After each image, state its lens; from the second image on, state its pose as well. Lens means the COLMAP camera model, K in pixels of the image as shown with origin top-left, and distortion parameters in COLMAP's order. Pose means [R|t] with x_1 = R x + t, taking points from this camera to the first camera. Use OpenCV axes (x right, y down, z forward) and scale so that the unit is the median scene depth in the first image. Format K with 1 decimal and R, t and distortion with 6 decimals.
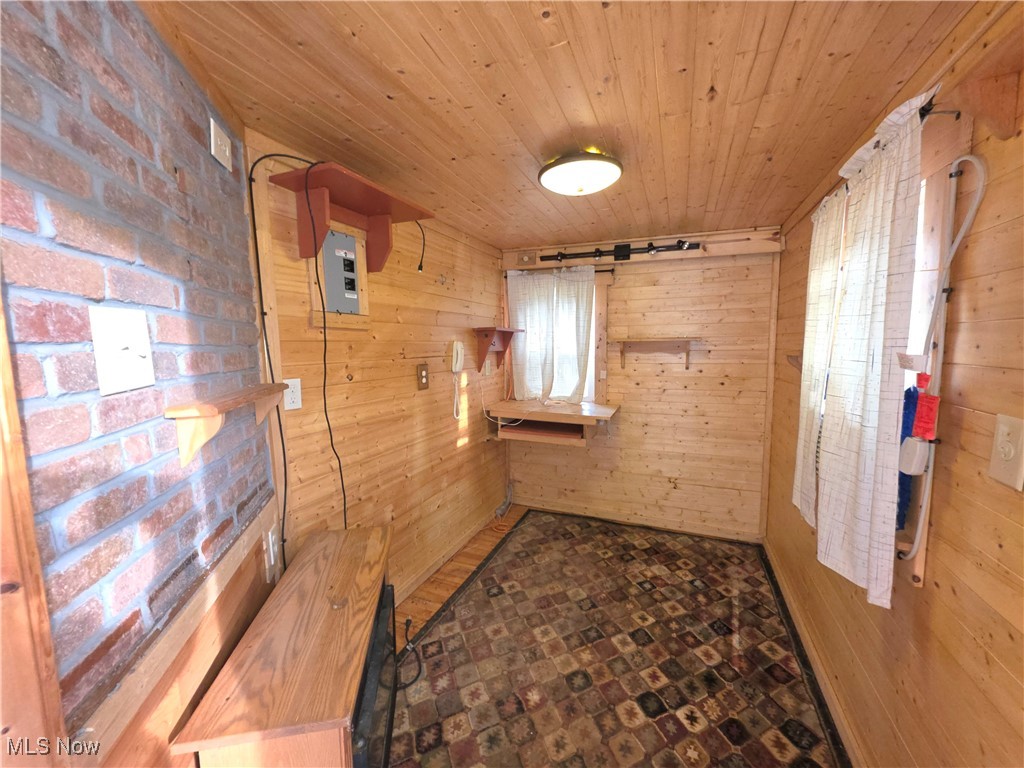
lens RADIAL K [[408.0, 0, 511.3], [0, 408.0, 384.6], [0, 0, 1]] dist [0.001753, -0.000226]
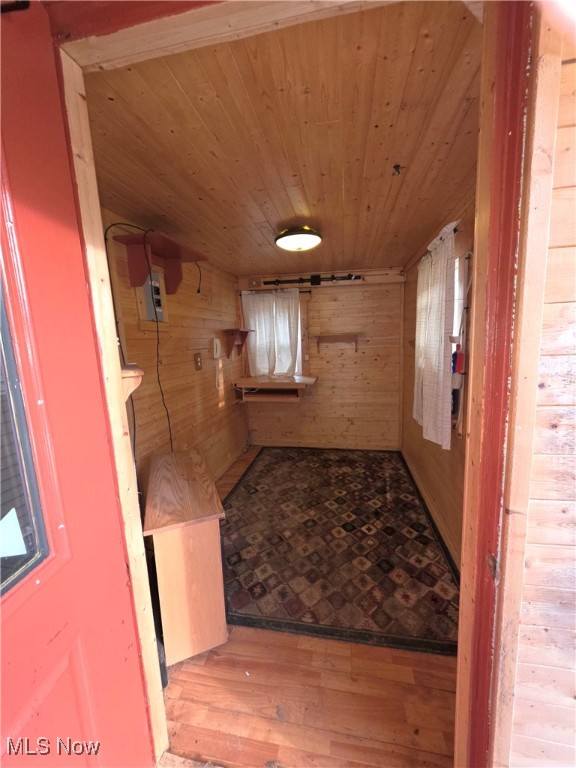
lens RADIAL K [[306.0, 0, 288.0], [0, 306.0, 384.0], [0, 0, 1]] dist [0.001753, -0.000226]
pose [[0.978235, -0.055494, 0.199944, -0.137131], [0.047607, 0.997895, 0.044043, 0.034327], [-0.201967, -0.033565, 0.978817, -0.236840]]
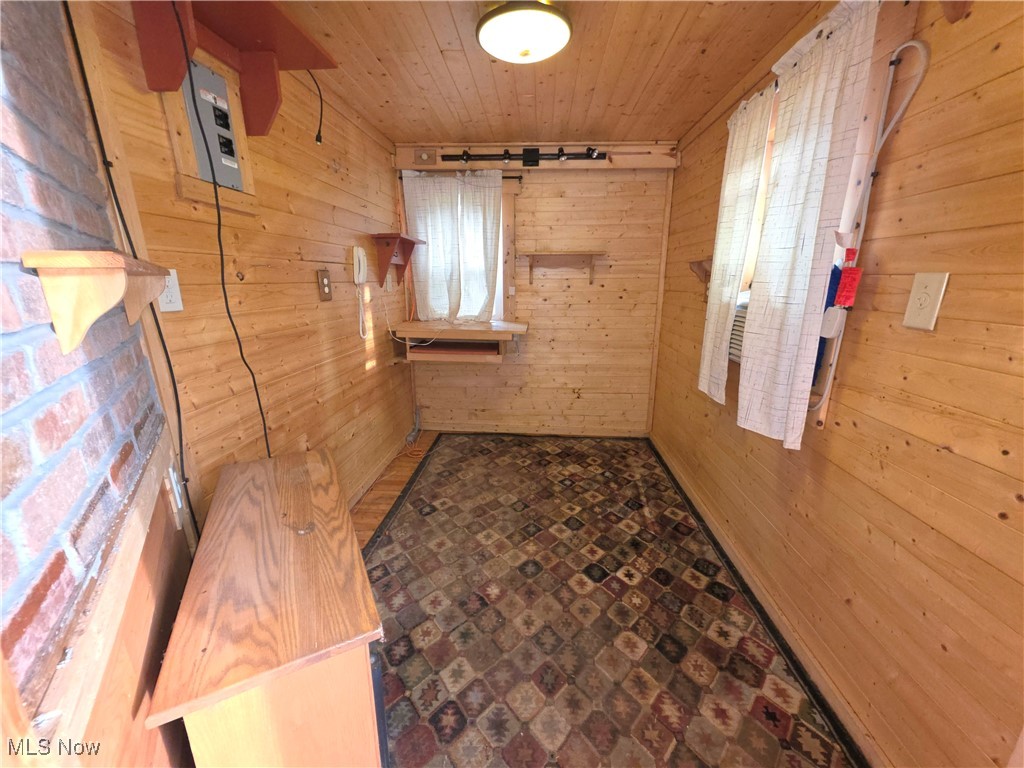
lens RADIAL K [[408.0, 0, 511.3], [0, 408.0, 384.6], [0, 0, 1]] dist [0.001753, -0.000226]
pose [[0.949140, -0.071694, 0.306583, -0.141434], [0.024650, 0.987662, 0.154648, 0.070523], [-0.313888, -0.139225, 0.939197, 0.068757]]
